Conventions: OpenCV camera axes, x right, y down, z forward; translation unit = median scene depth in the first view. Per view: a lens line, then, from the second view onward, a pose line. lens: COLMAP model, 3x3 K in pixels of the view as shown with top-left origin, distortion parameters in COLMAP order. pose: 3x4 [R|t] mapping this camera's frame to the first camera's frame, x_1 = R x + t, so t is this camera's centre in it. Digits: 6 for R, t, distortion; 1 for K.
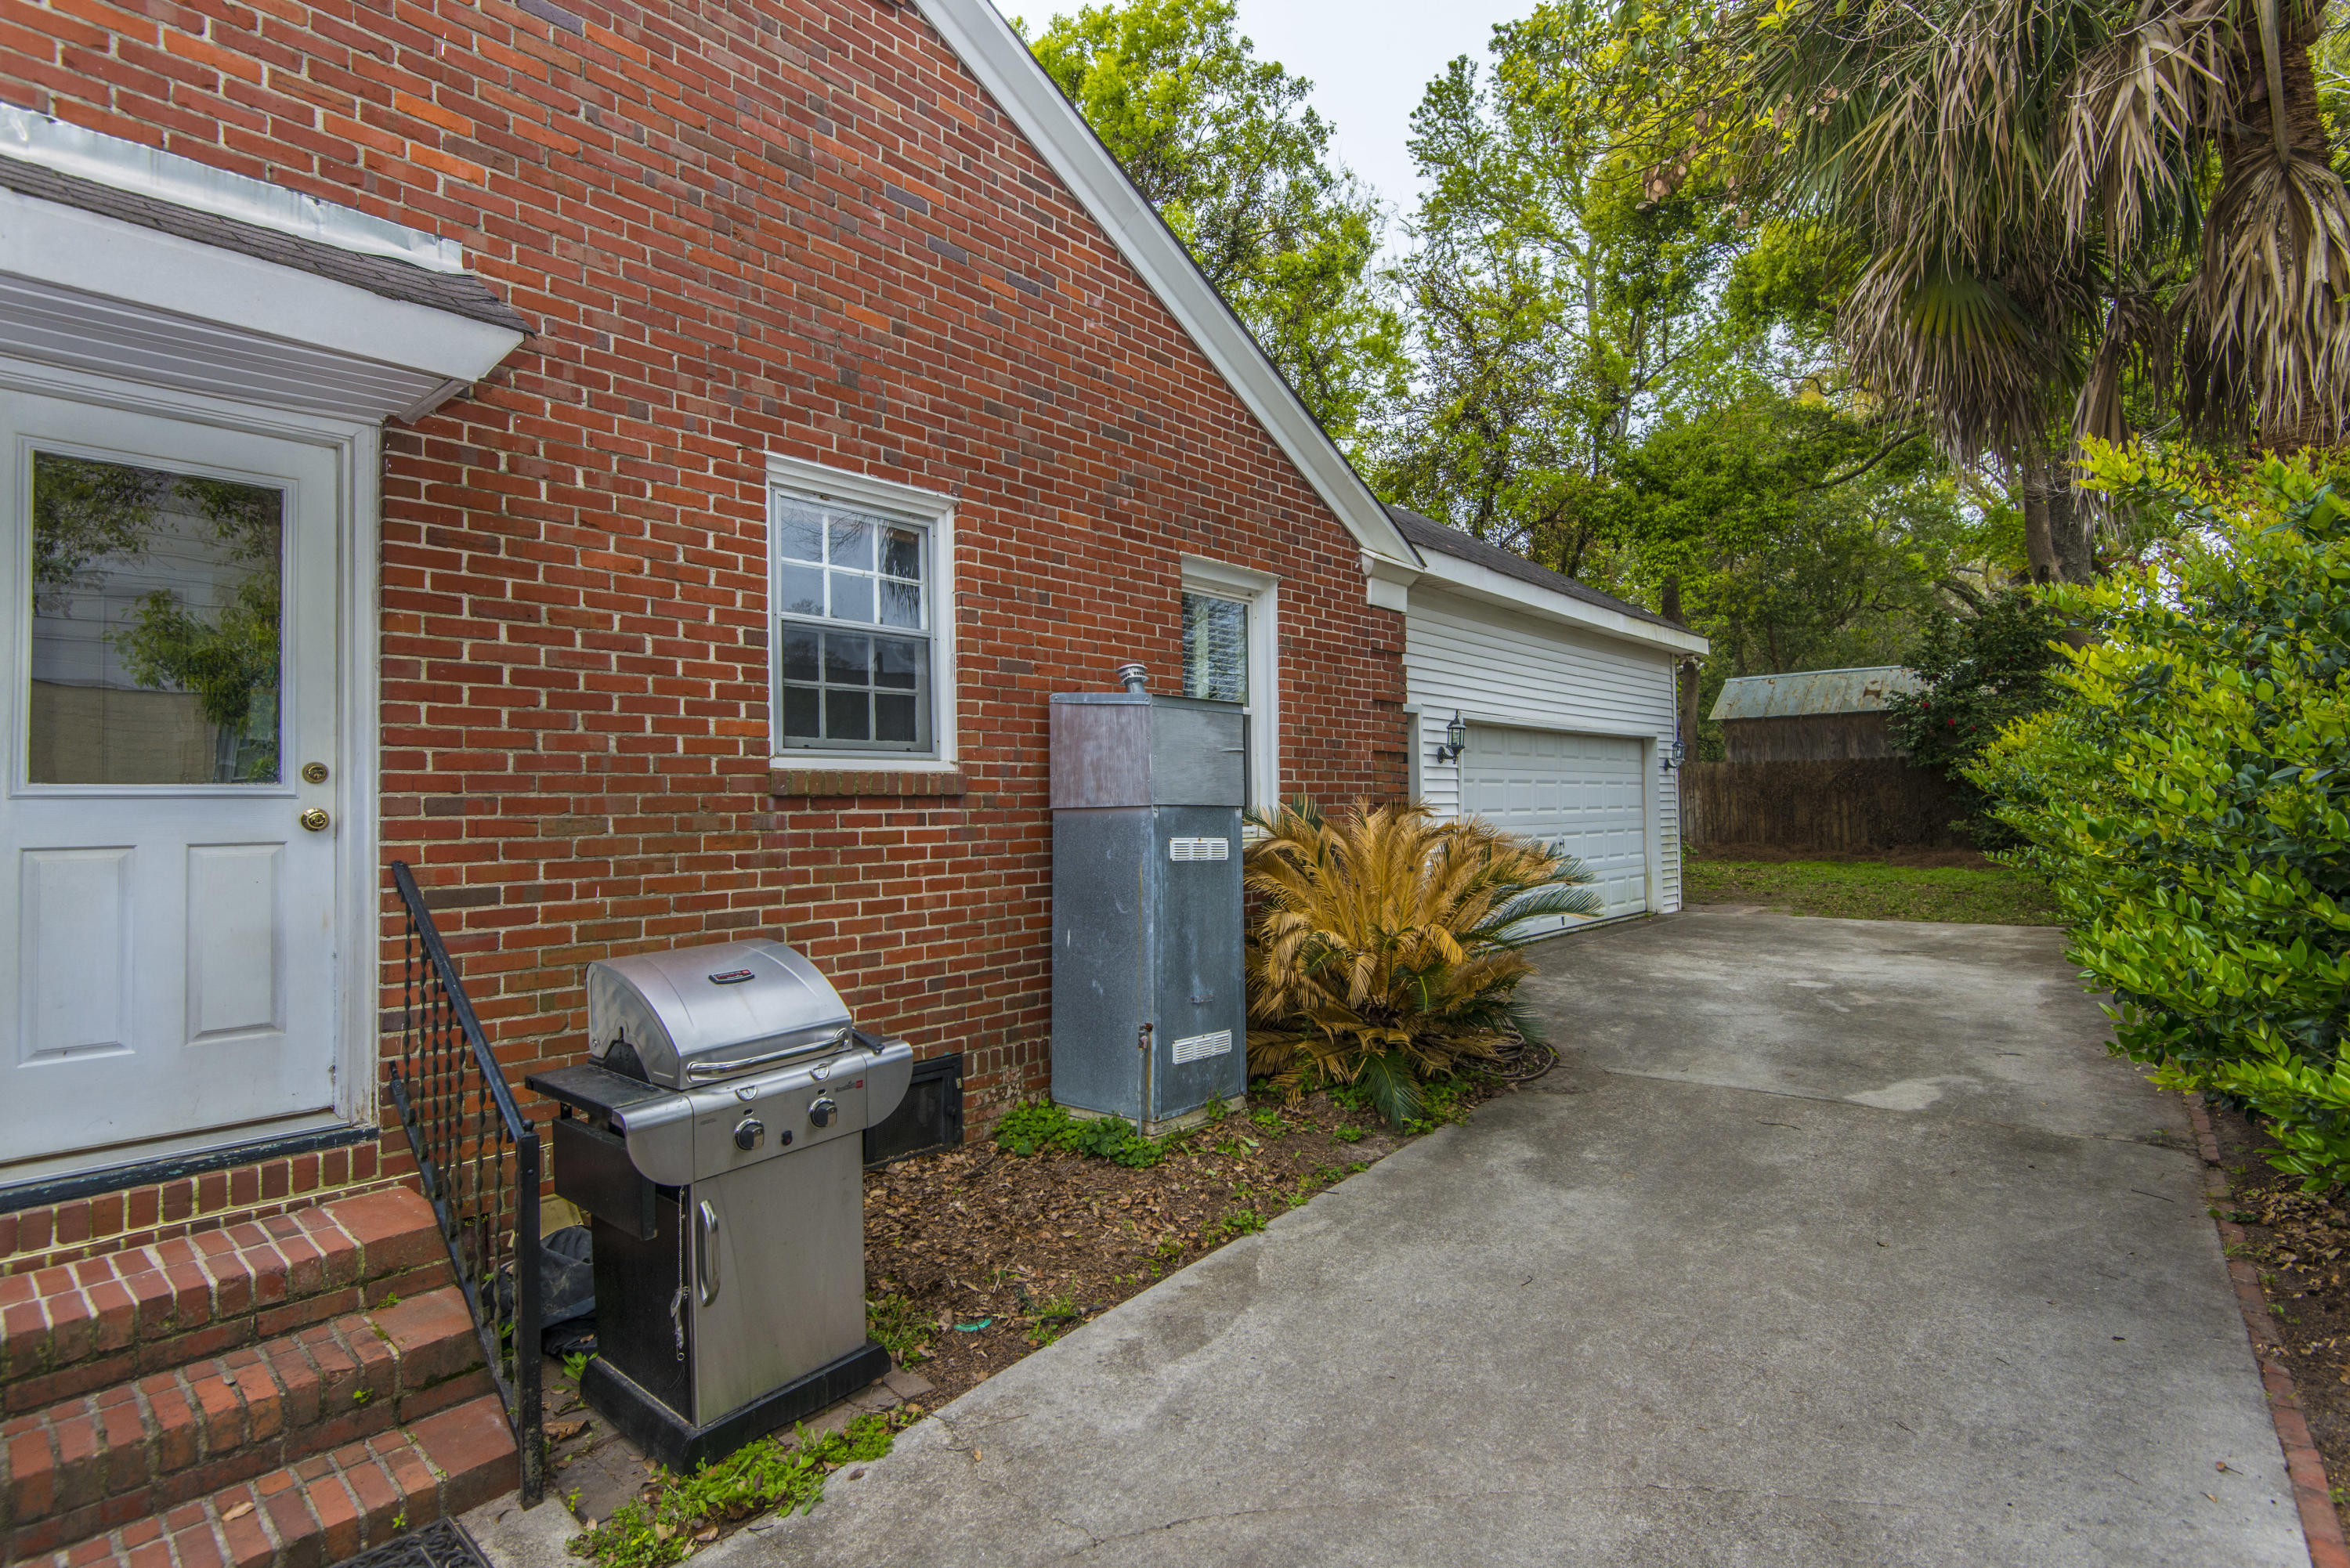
lens RADIAL K [[1131.3, 0, 1173.8], [0, 1131.3, 779.1], [0, 0, 1]] dist [0.006184, -0.008625]
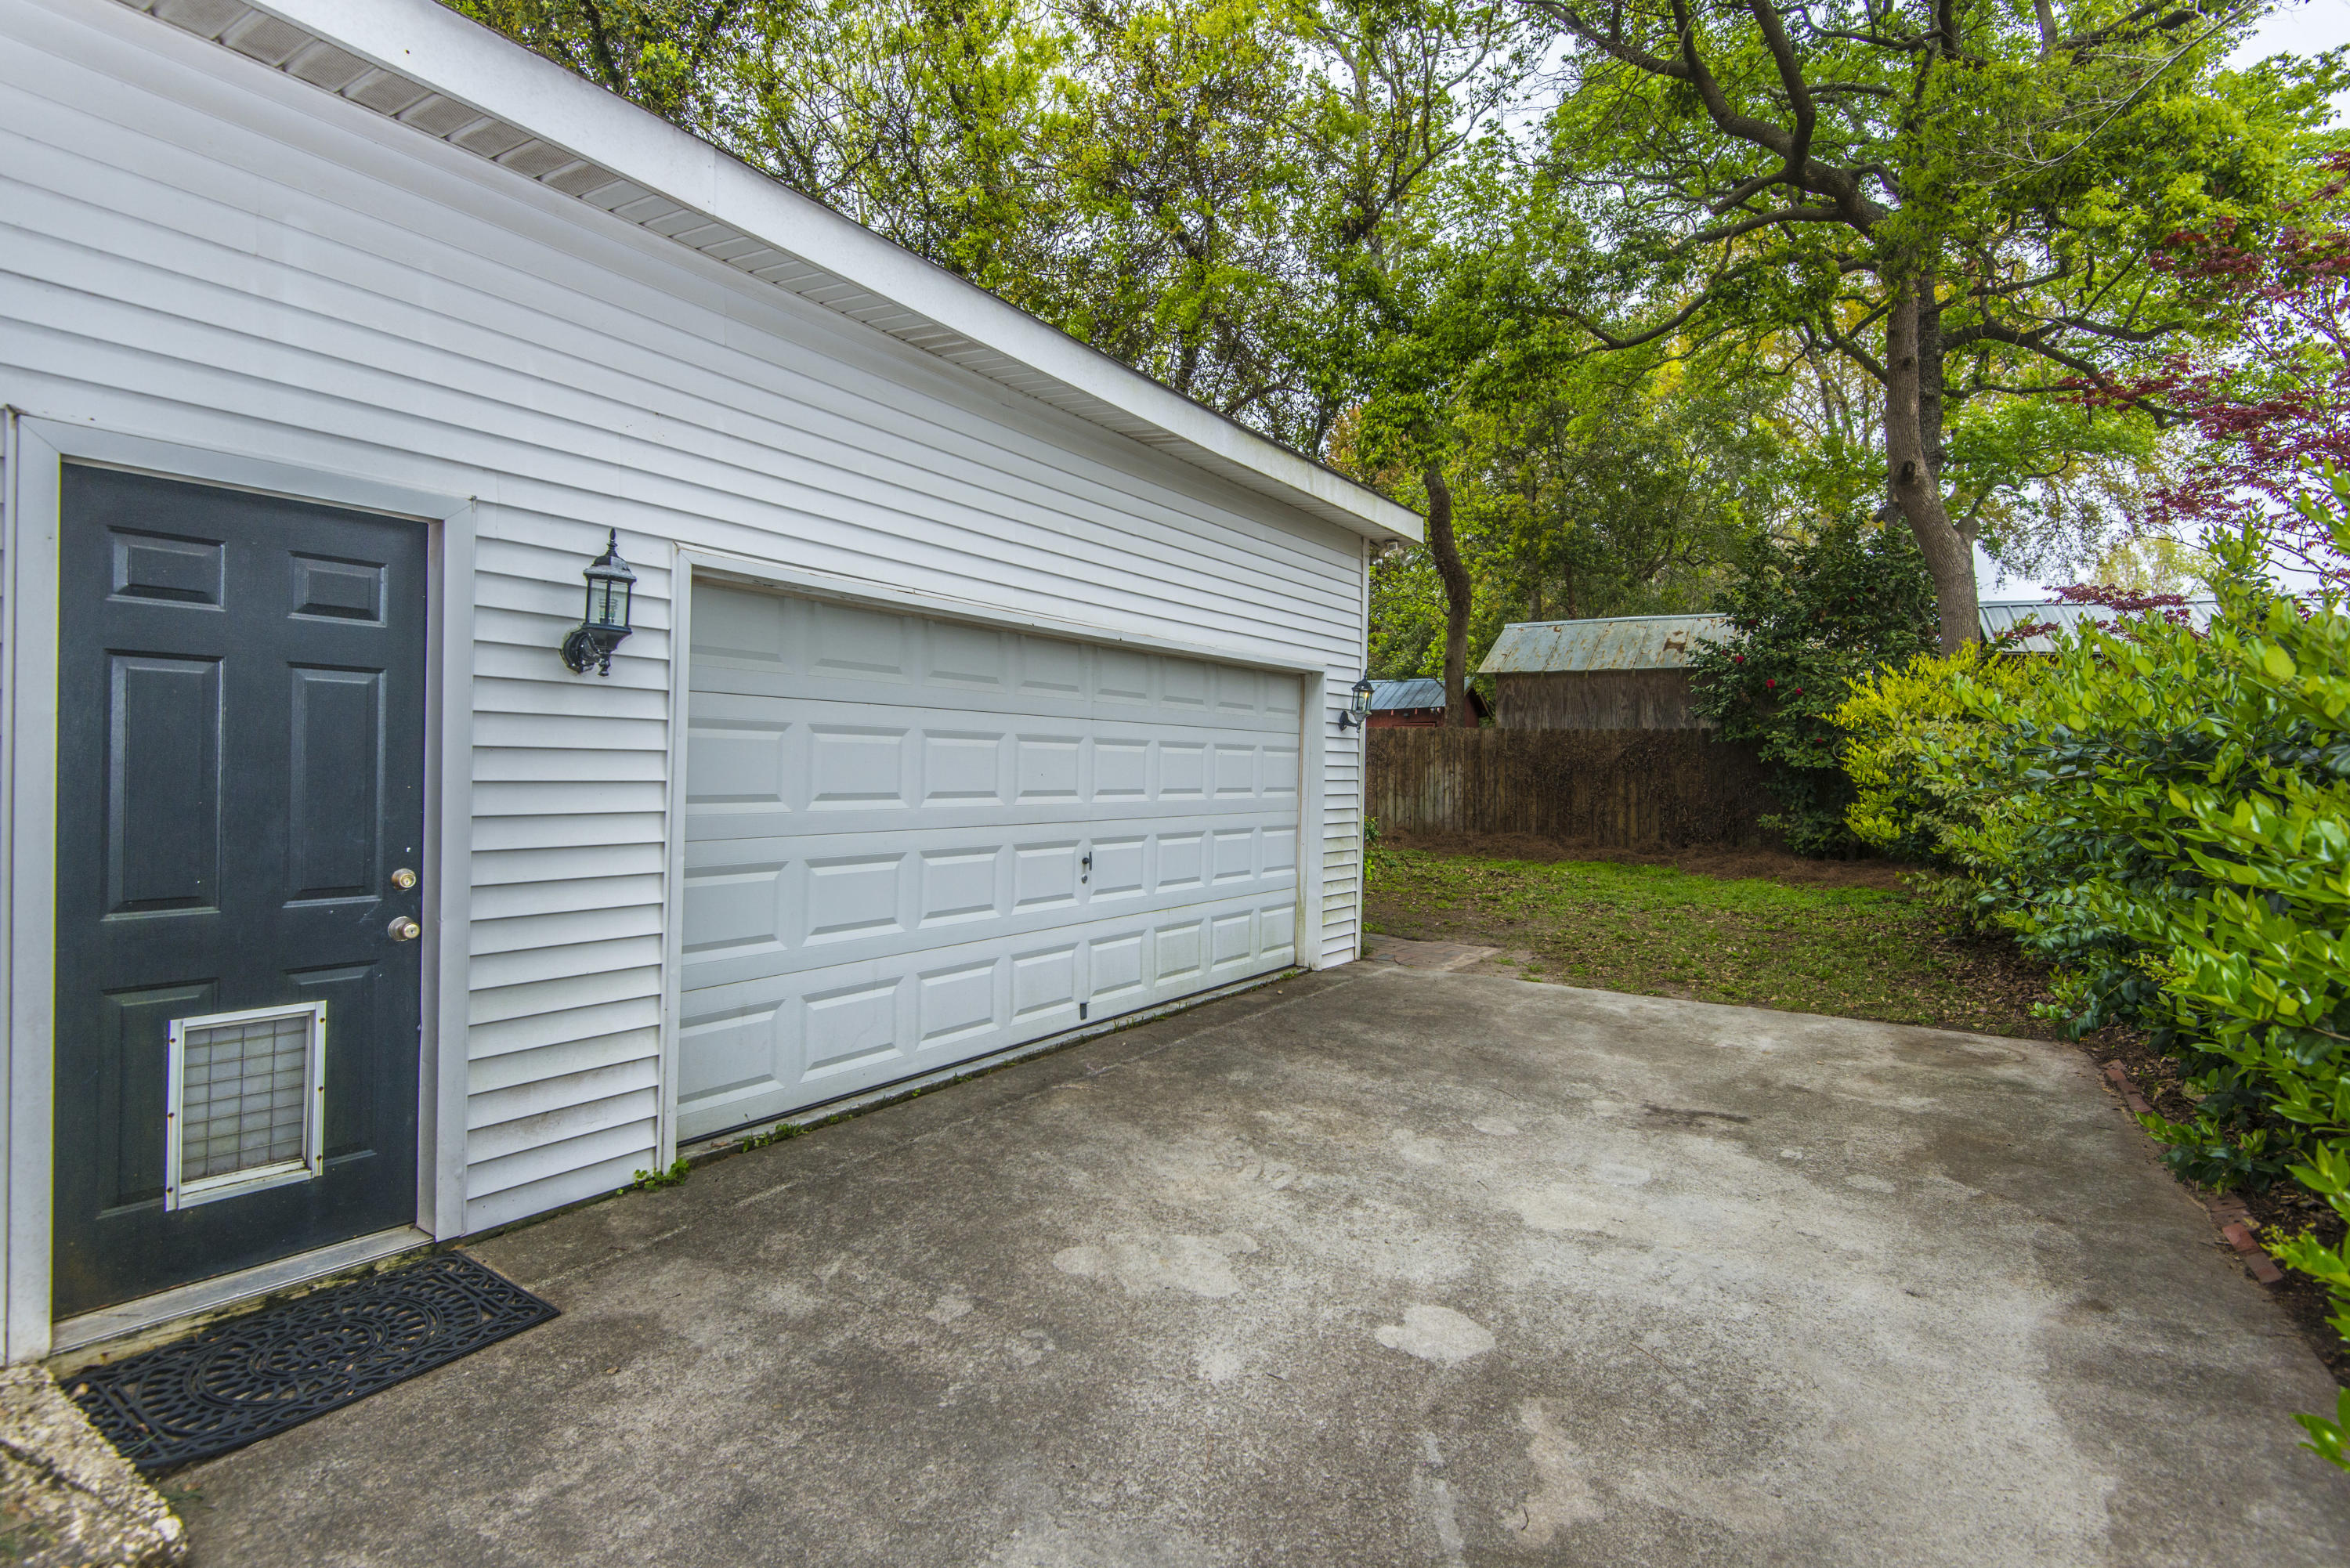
lens RADIAL K [[1131.3, 0, 1175.2], [0, 1131.3, 778.3], [0, 0, 1]] dist [0.006184, -0.008625]
pose [[0.990237, 0.032111, 0.135643, 0.199745], [-0.037132, 0.998709, 0.034655, 0.000447], [-0.134355, -0.039353, 0.990152, 0.311832]]
